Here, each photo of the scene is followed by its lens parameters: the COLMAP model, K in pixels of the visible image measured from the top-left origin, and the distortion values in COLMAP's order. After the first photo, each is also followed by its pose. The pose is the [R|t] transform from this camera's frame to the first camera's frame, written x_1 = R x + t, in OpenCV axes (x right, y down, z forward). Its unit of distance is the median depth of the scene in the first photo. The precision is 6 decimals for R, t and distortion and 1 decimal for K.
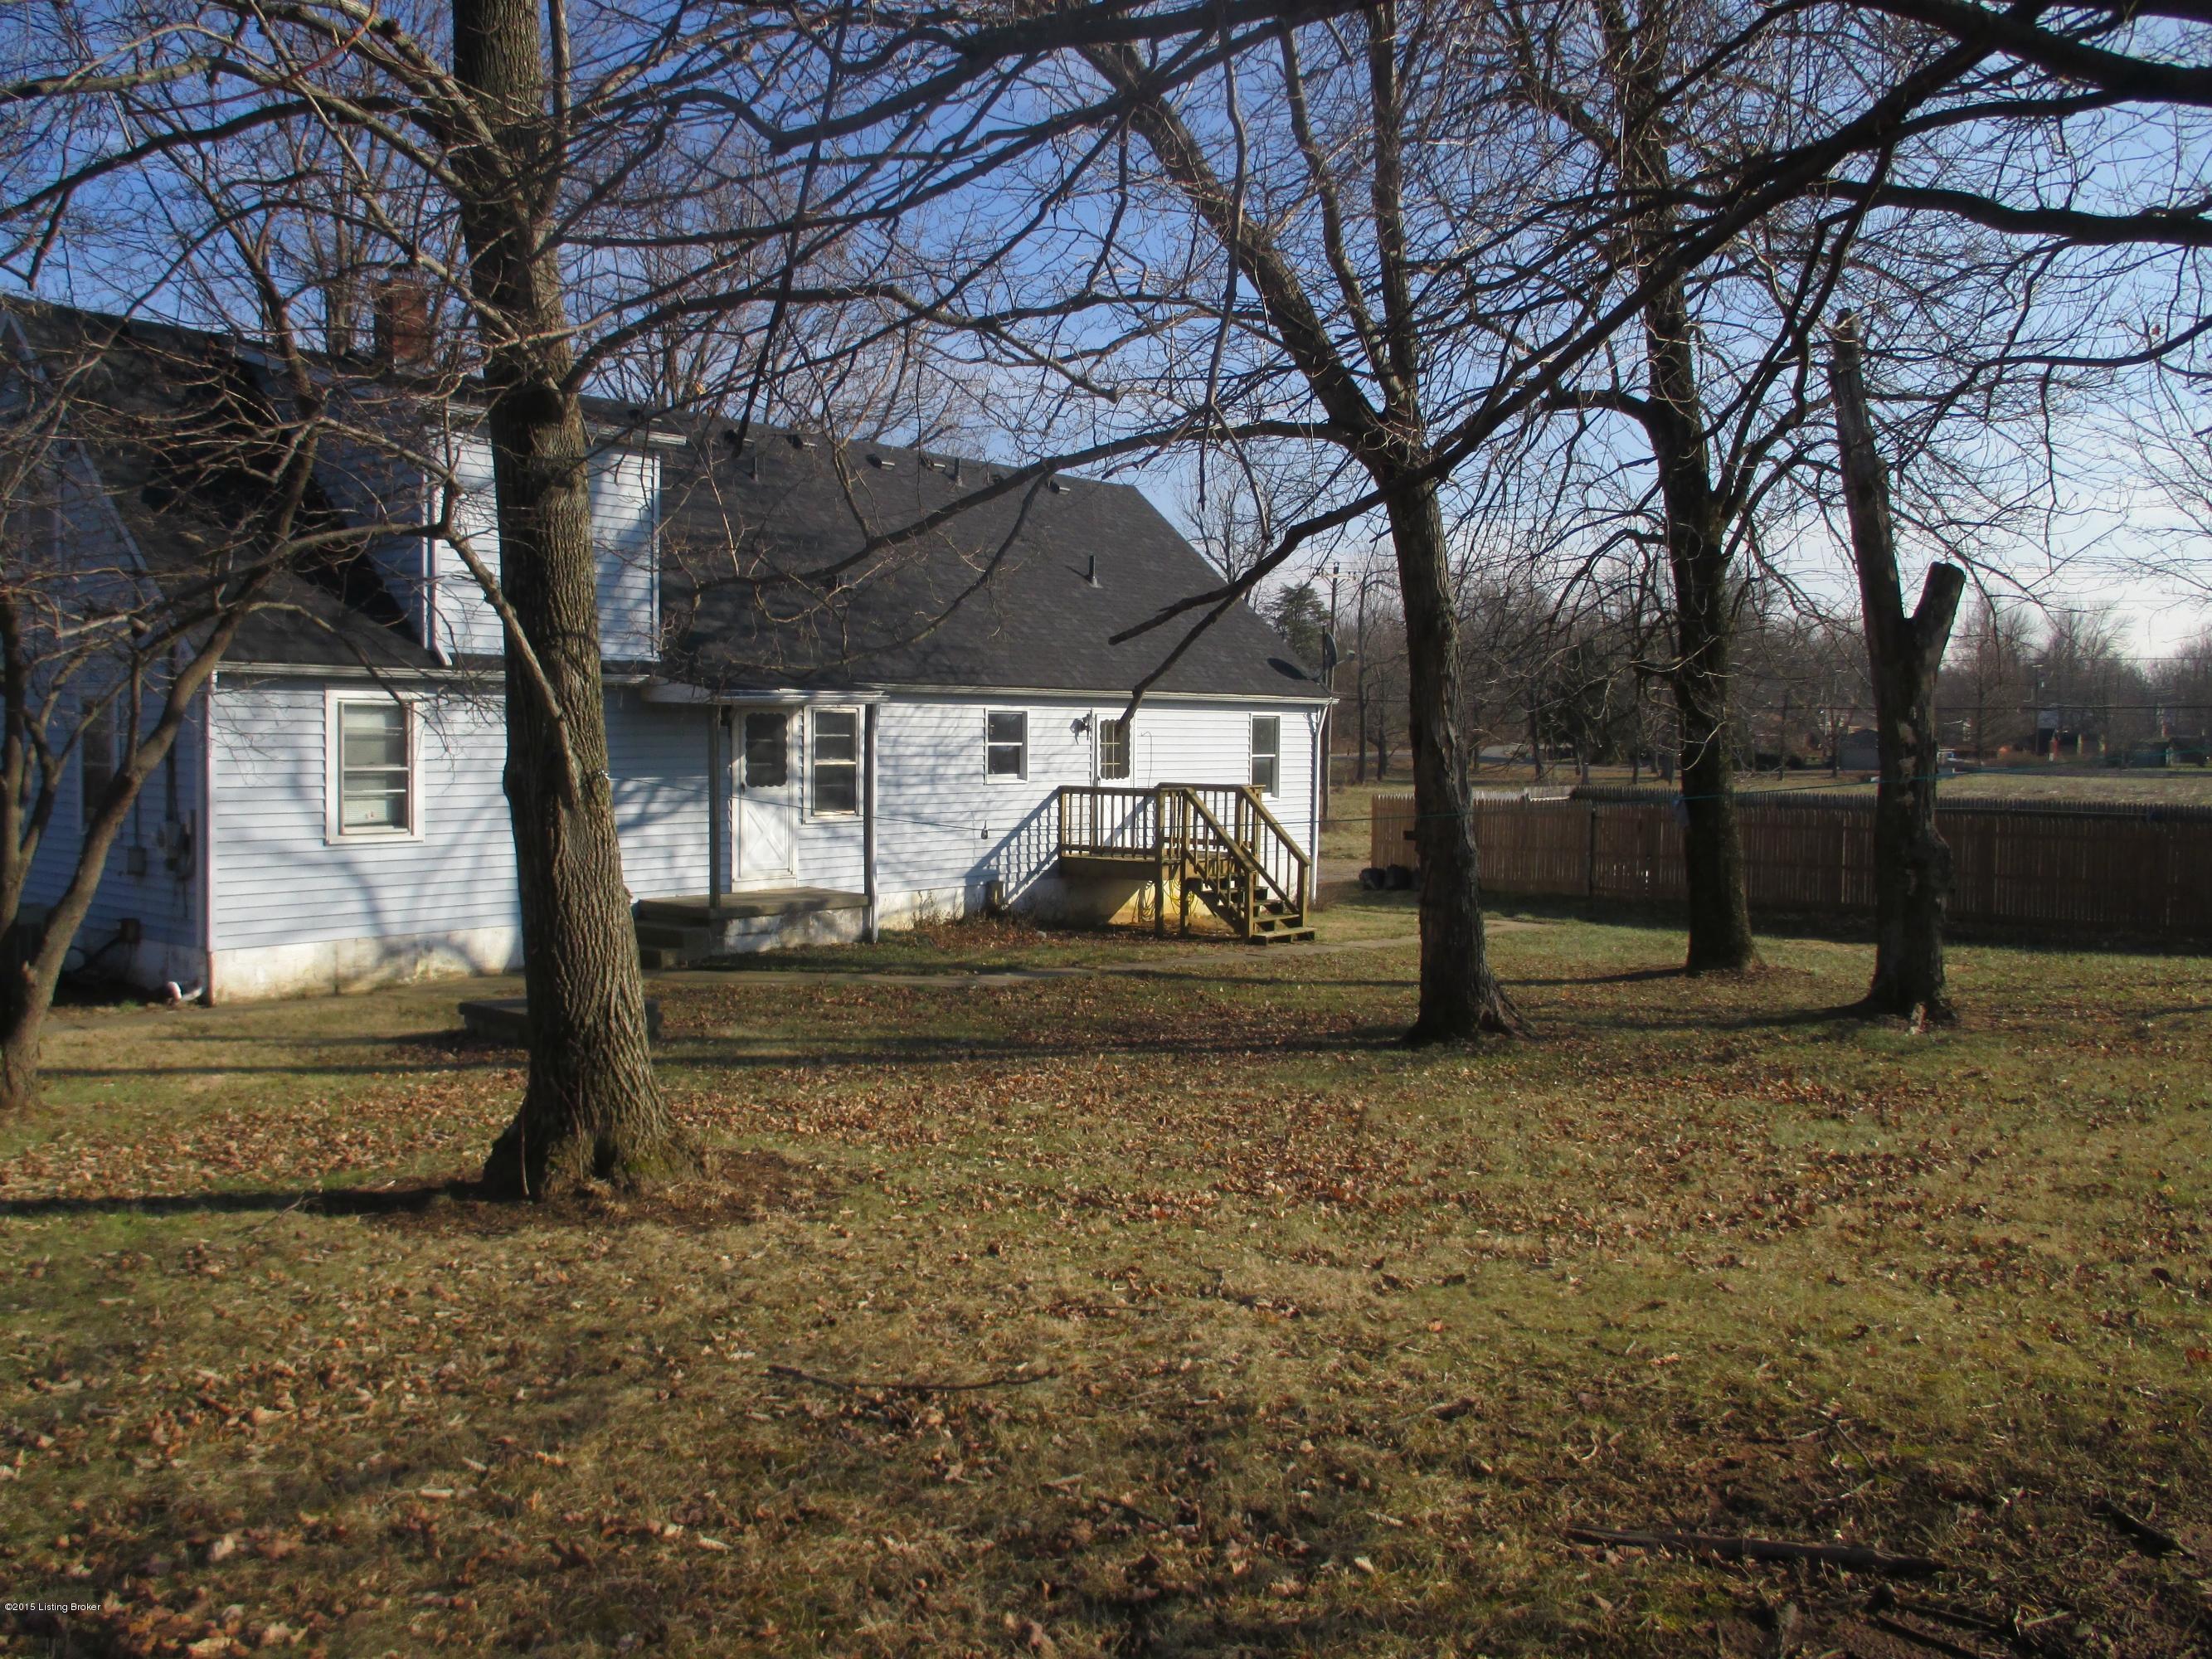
lens RADIAL K [[1828.1, 0, 1106.1], [0, 1828.1, 825.6], [0, 0, 1]] dist [-0.033425, 0.017616]
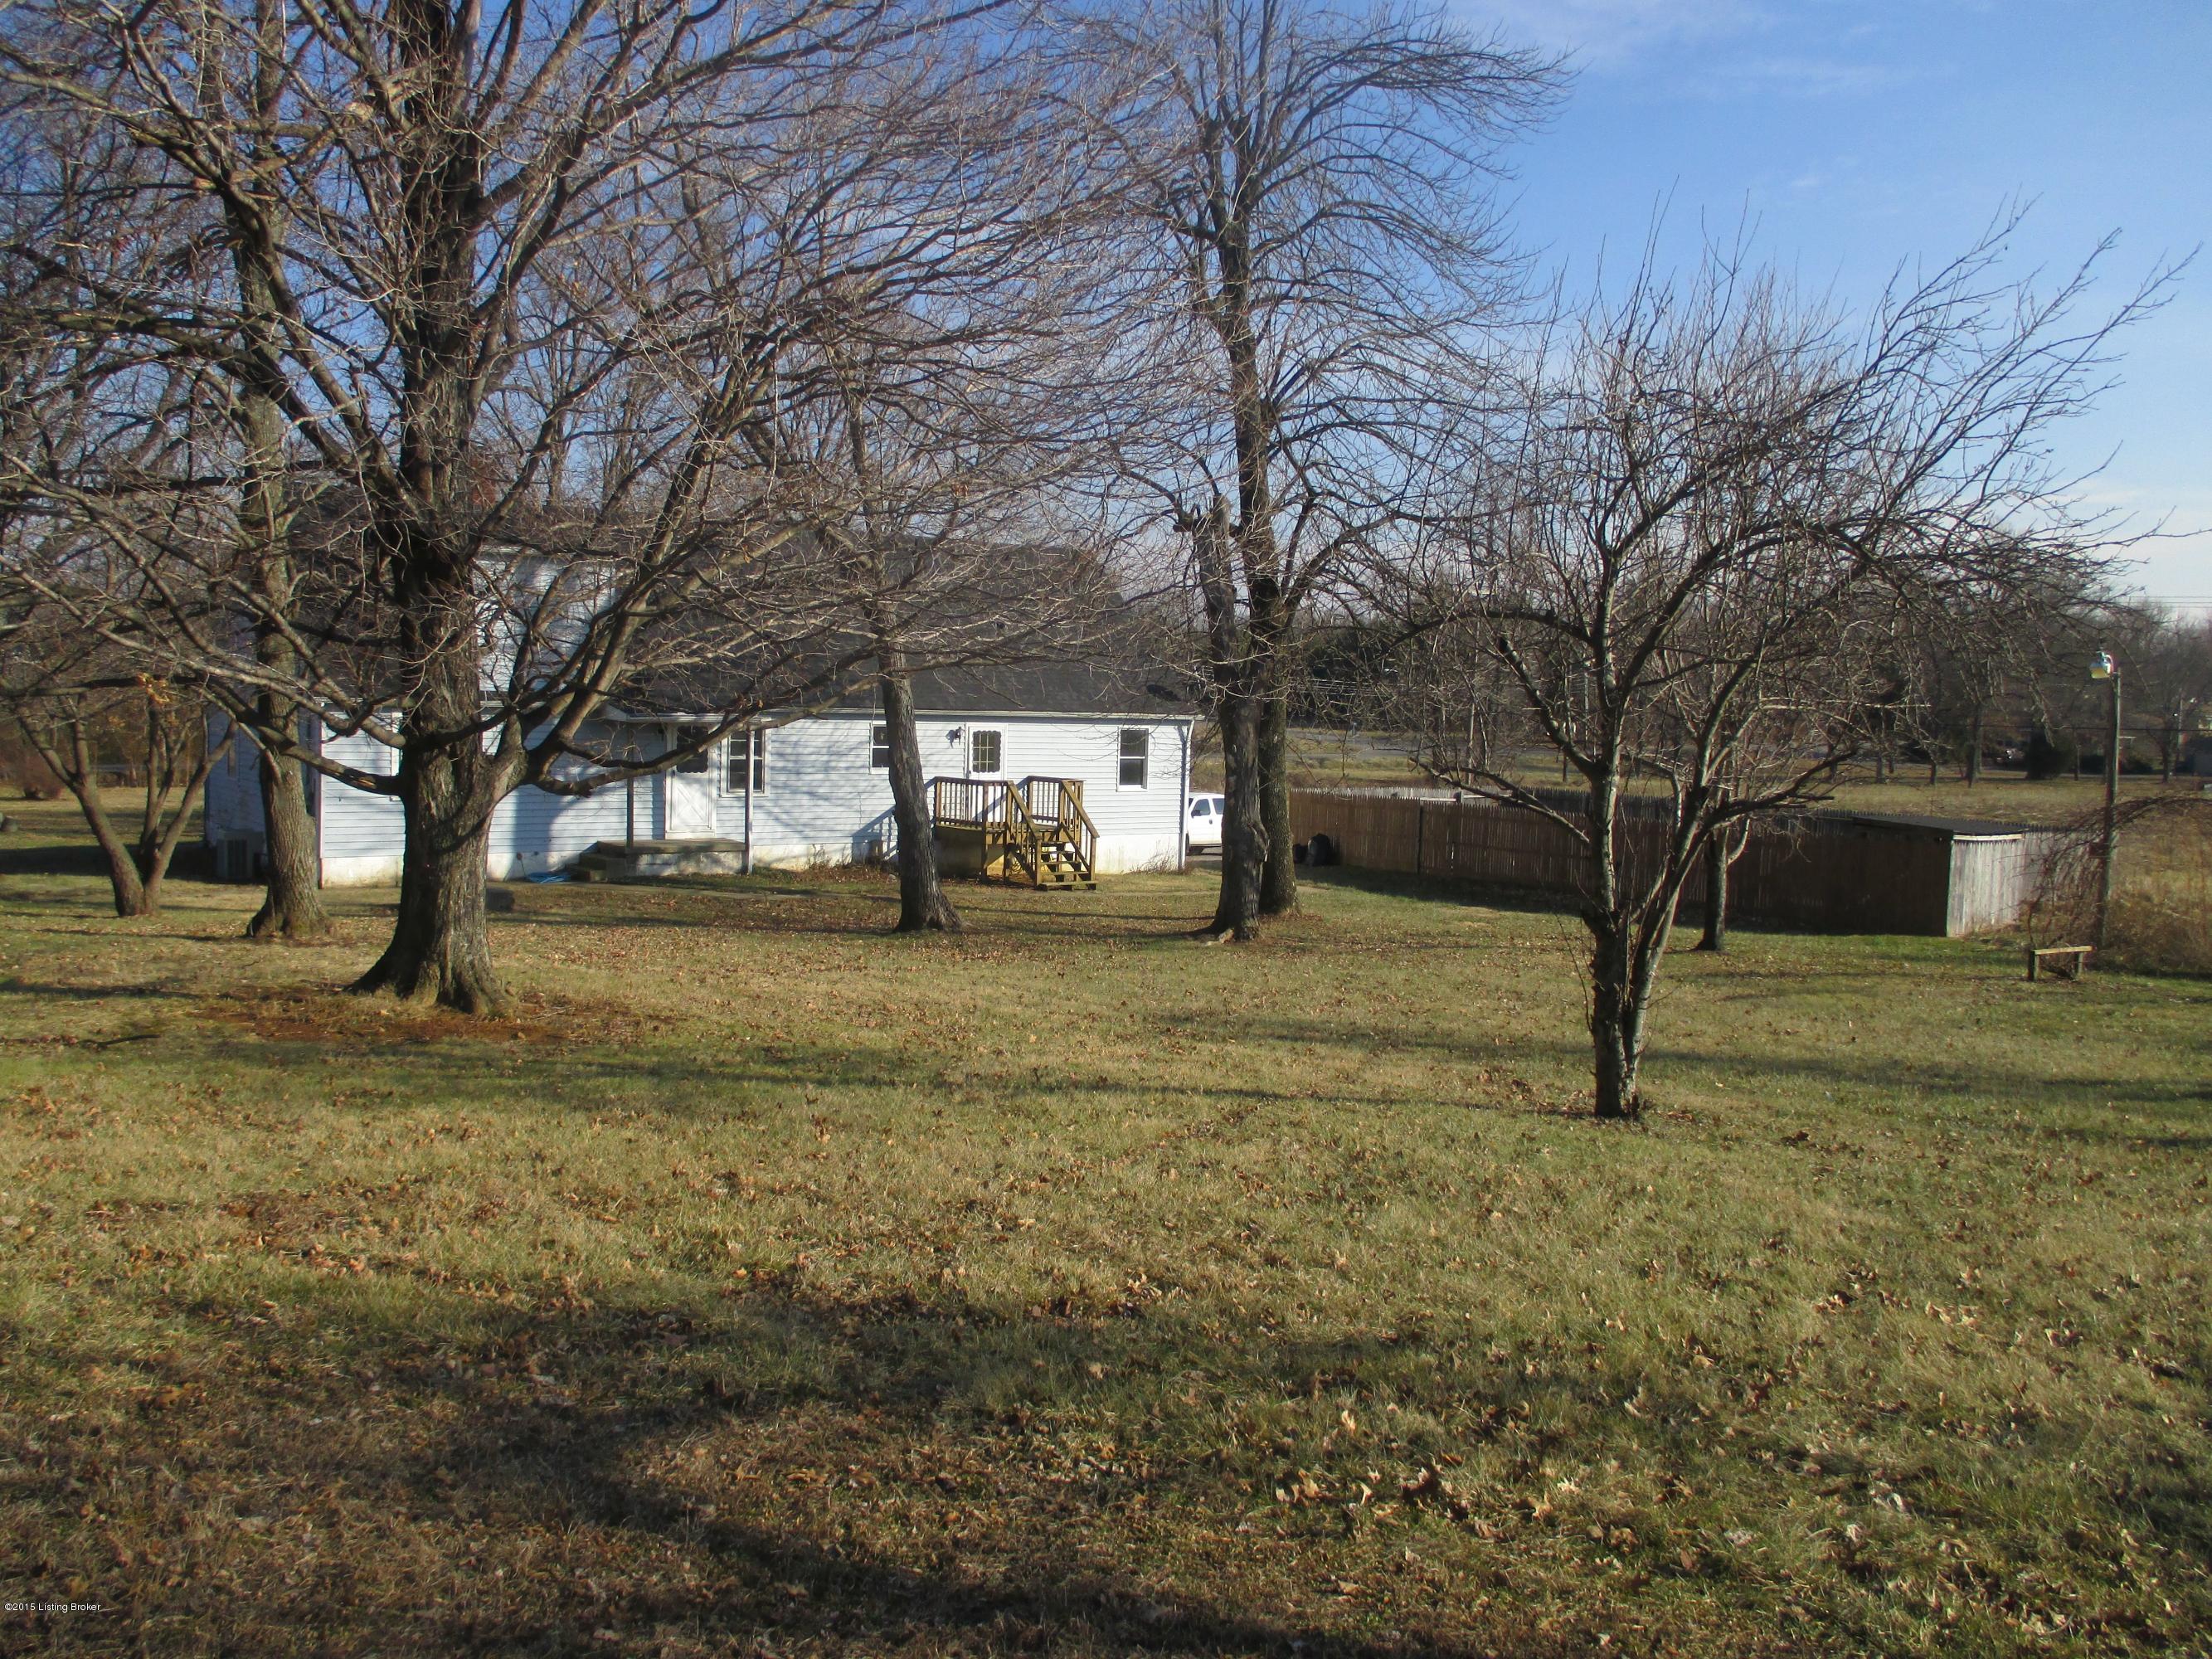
lens RADIAL K [[1828.1, 0, 1105.7], [0, 1828.1, 833.8], [0, 0, 1]] dist [-0.033425, 0.017616]
pose [[0.971844, 0.035364, -0.232958, 0.476394], [-0.031837, 0.999315, 0.018881, -0.008732], [0.233466, -0.010933, 0.972303, -0.398213]]
